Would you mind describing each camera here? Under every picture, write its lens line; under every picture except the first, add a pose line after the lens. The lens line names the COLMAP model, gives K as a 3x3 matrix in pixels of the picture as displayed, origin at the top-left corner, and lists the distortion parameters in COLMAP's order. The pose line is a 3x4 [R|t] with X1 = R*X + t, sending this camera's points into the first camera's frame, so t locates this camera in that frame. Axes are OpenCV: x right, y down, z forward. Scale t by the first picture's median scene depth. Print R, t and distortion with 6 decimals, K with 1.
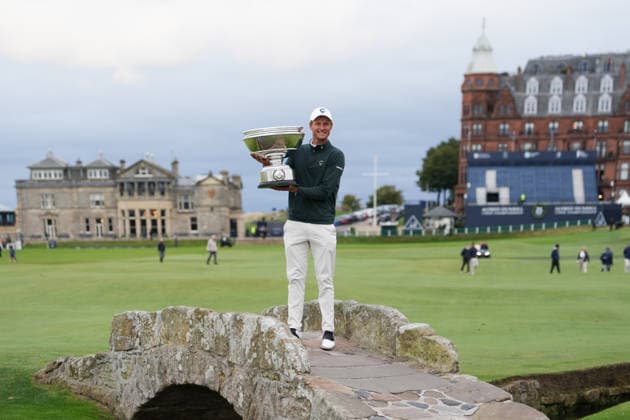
lens RADIAL K [[2041.7, 0, 297.2], [0, 2041.7, 135.0], [0, 0, 1]] dist [-0.742806, -0.439236]
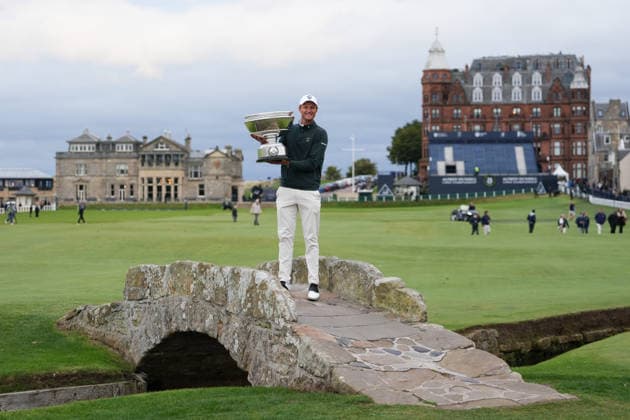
lens RADIAL K [[1972.4, 0, 405.6], [0, 1972.4, 165.7], [0, 0, 1]] dist [-0.954395, 0.634097]
pose [[0.998025, 0.007553, 0.062365, -0.003184], [-0.009505, 0.999472, 0.031071, -0.007043], [-0.062098, -0.031602, 0.997570, -0.150187]]
